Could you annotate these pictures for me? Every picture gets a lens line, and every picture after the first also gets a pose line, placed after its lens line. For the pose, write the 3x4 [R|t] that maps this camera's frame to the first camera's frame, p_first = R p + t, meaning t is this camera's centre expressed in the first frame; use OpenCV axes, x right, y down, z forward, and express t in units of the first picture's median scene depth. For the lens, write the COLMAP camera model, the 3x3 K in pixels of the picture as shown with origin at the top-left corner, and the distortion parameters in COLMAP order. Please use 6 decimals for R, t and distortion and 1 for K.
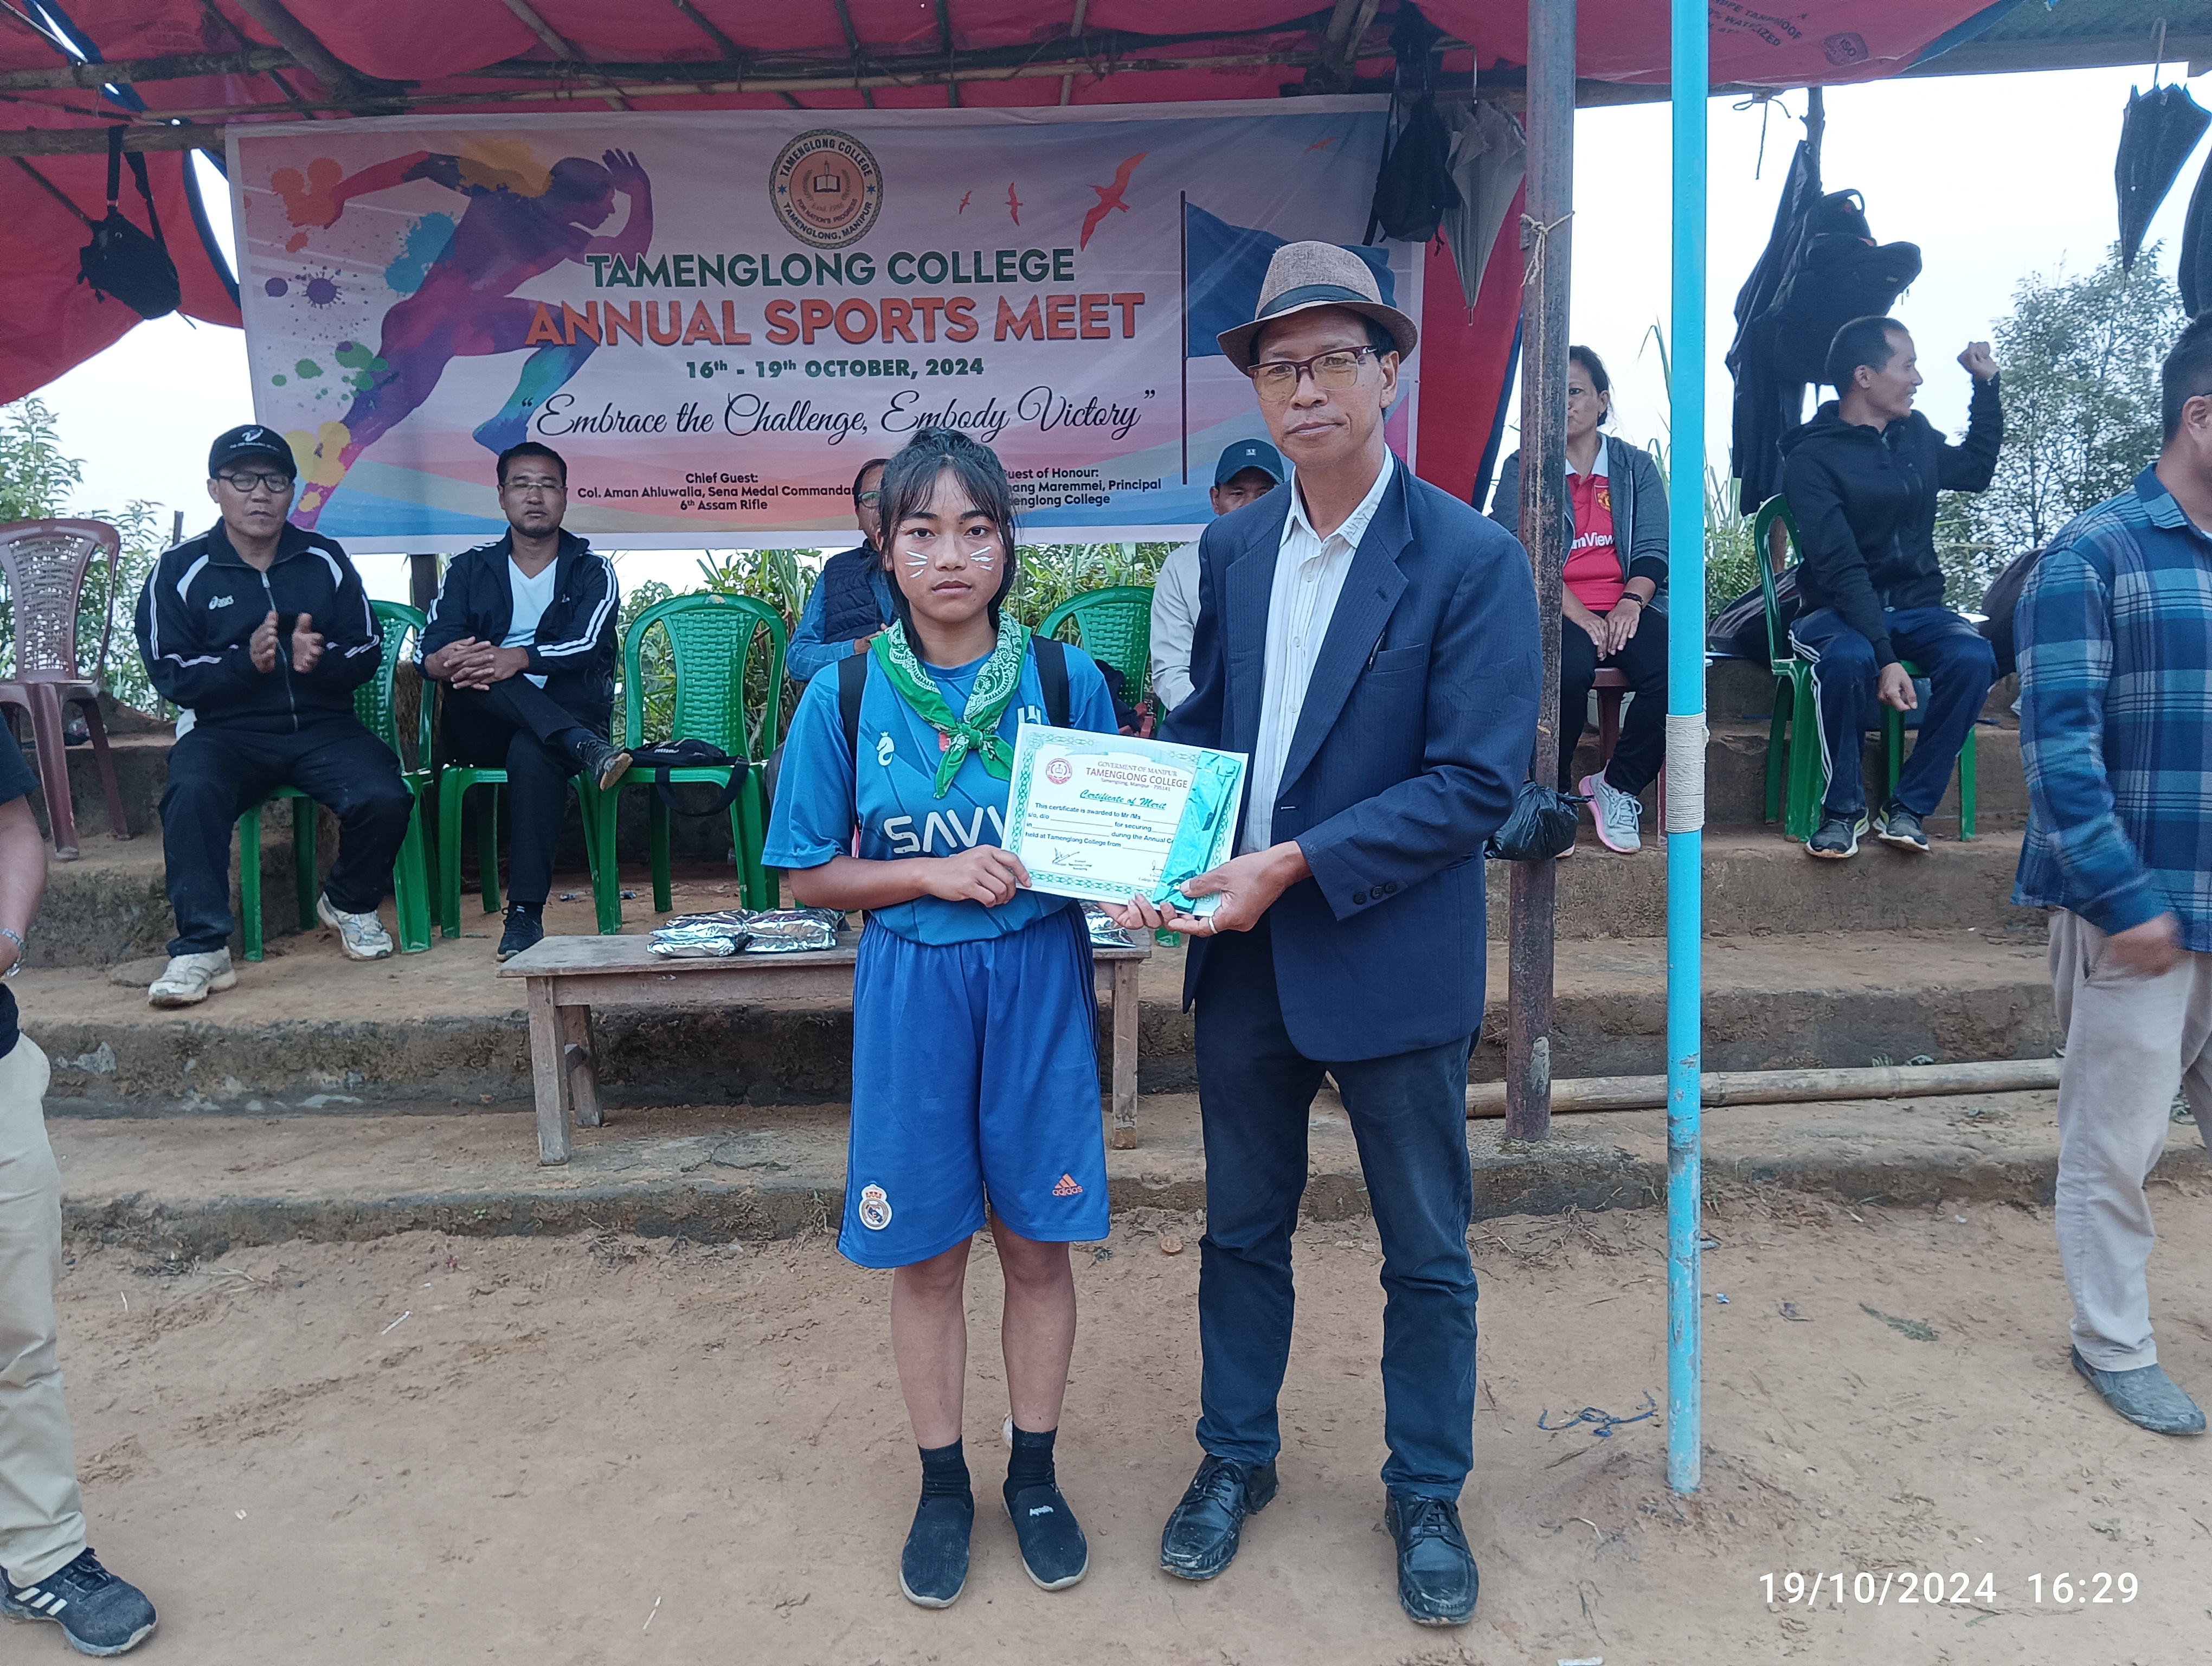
lens RADIAL K [[1823.7, 0, 1107.6], [0, 1823.7, 834.8], [0, 0, 1]] dist [0.085055, -0.187283]
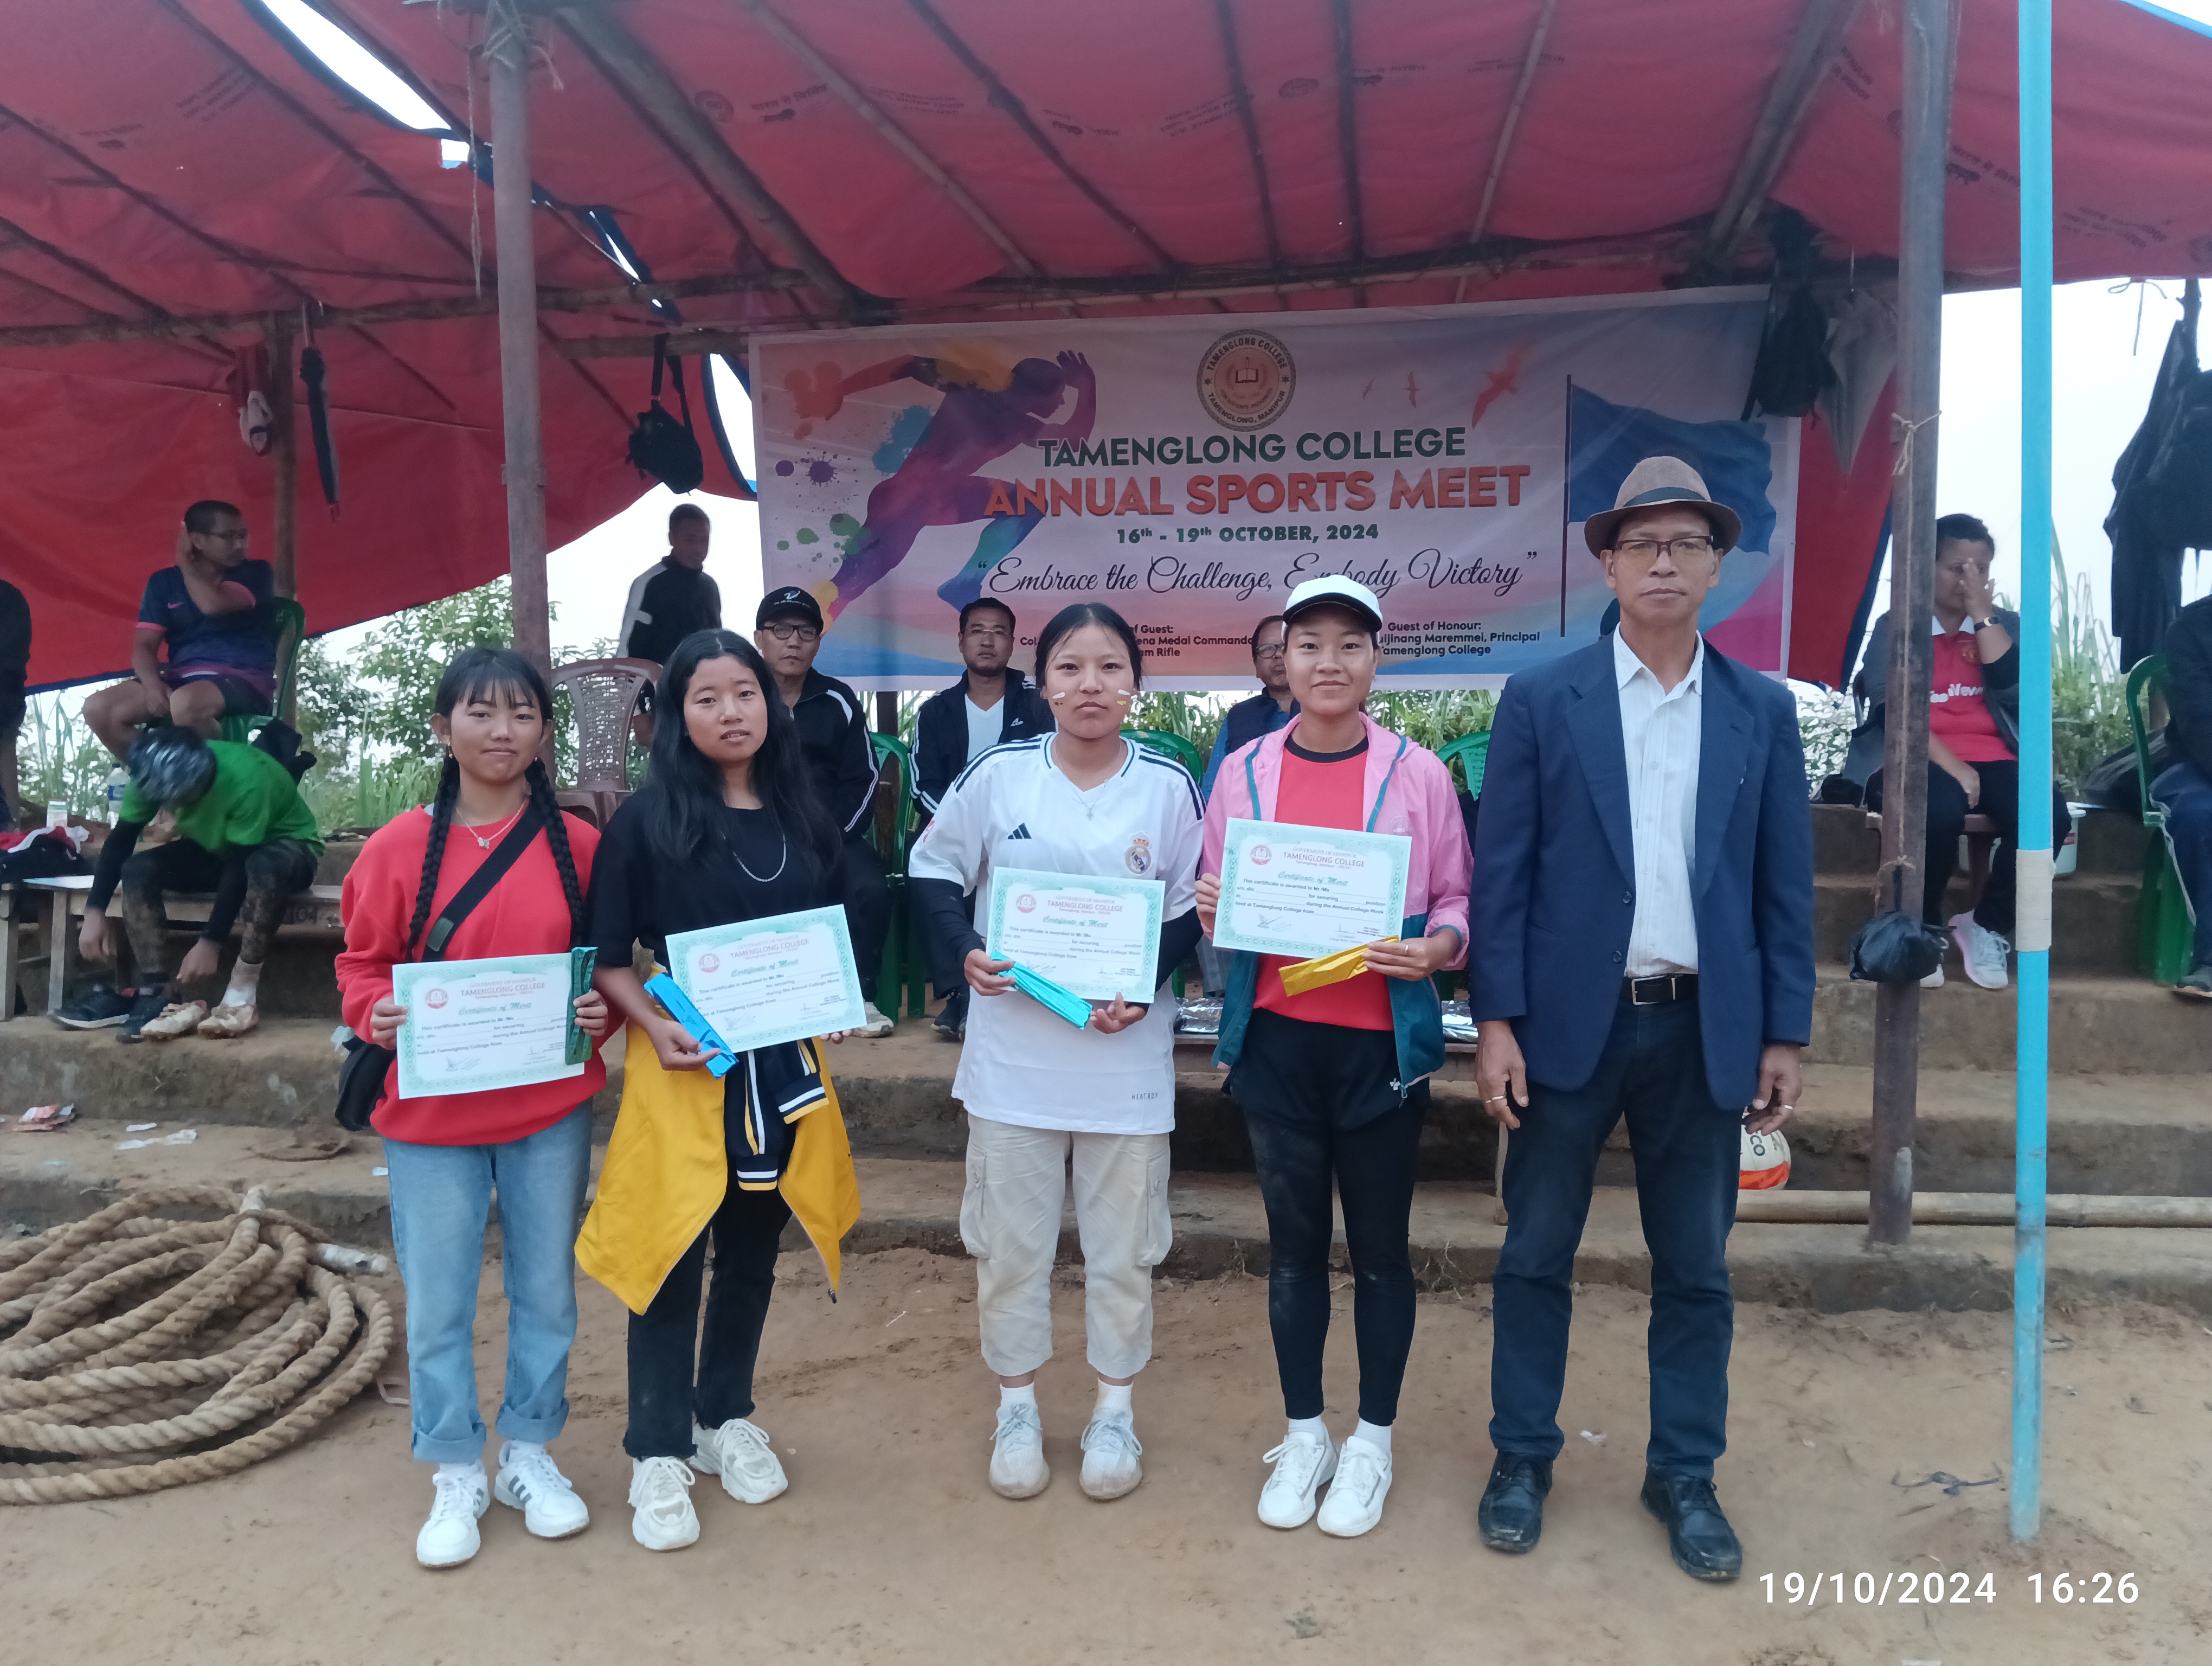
lens RADIAL K [[1831.5, 0, 1094.6], [0, 1831.5, 831.2], [0, 0, 1]] dist [0.088286, -0.188489]
pose [[0.981616, 0.029631, -0.188552, -0.030266], [-0.044020, 0.996390, -0.072591, 0.021319], [0.185720, 0.079556, 0.979377, -0.162053]]
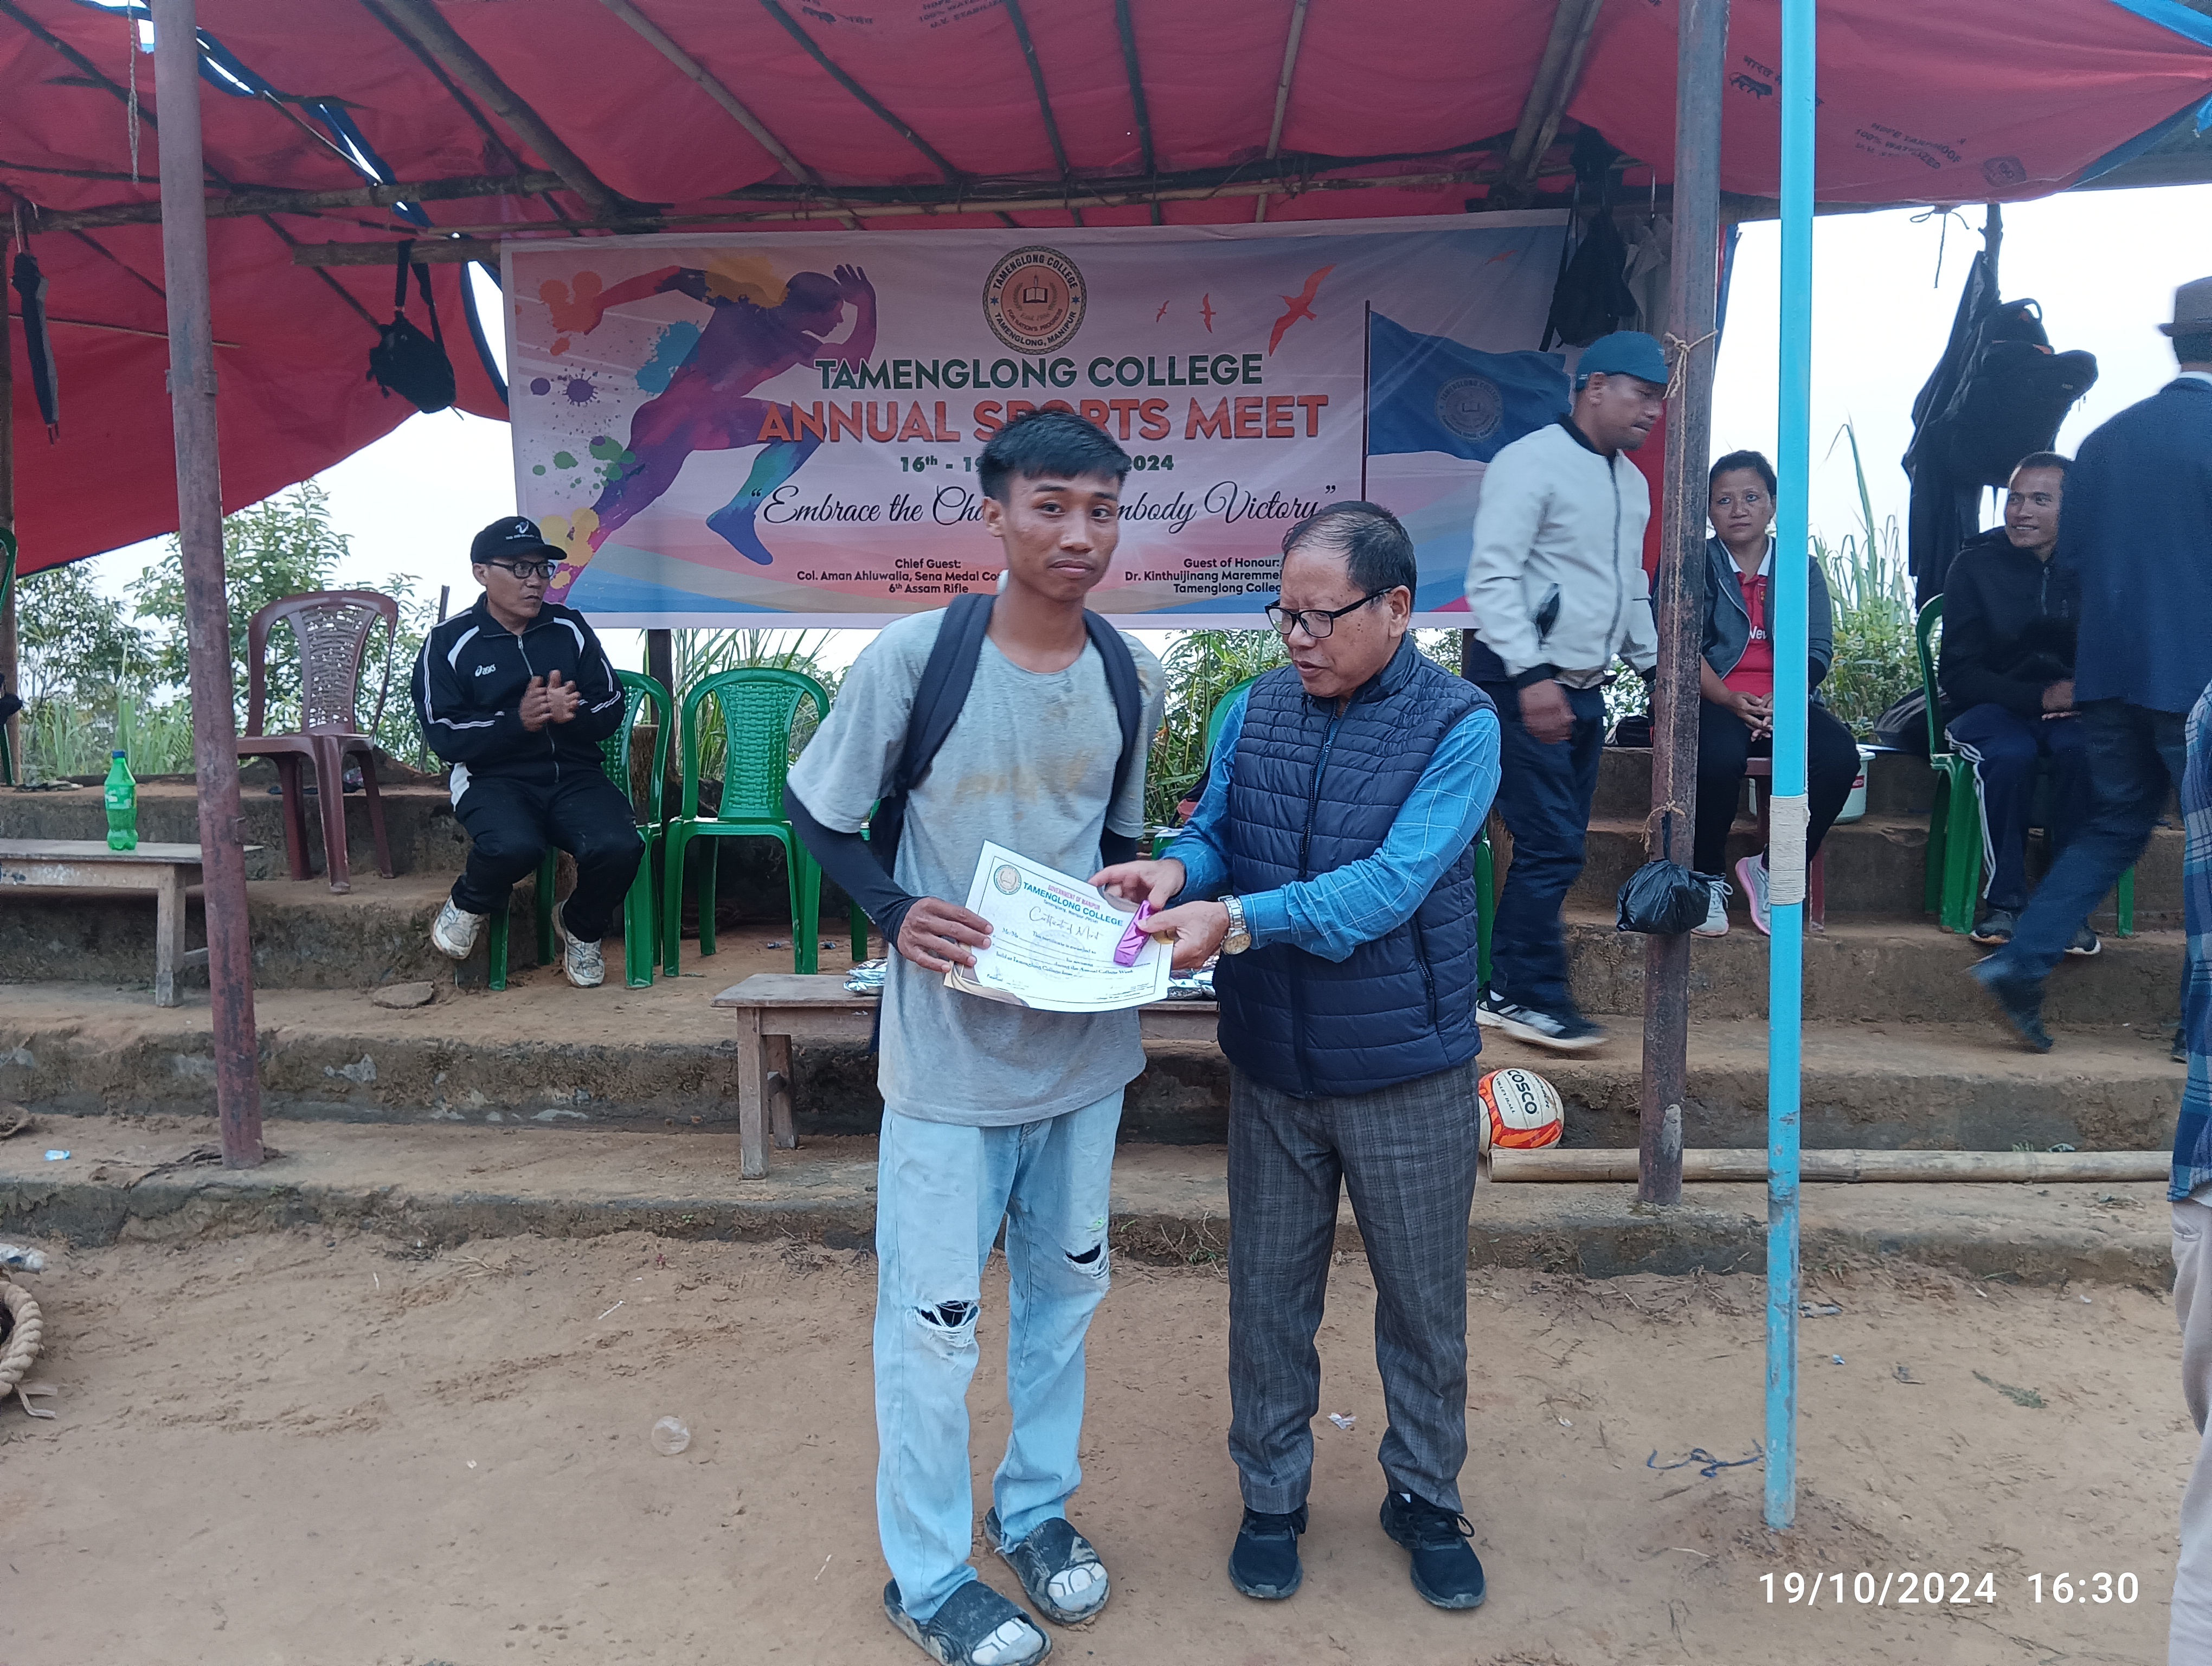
lens RADIAL K [[1828.8, 0, 1102.9], [0, 1828.8, 832.4], [0, 0, 1]] dist [0.087470, -0.191297]
pose [[0.993577, 0.029876, -0.109139, 0.020330], [-0.034929, 0.998390, -0.044687, 0.012042], [0.107628, 0.048212, 0.993021, -0.078660]]
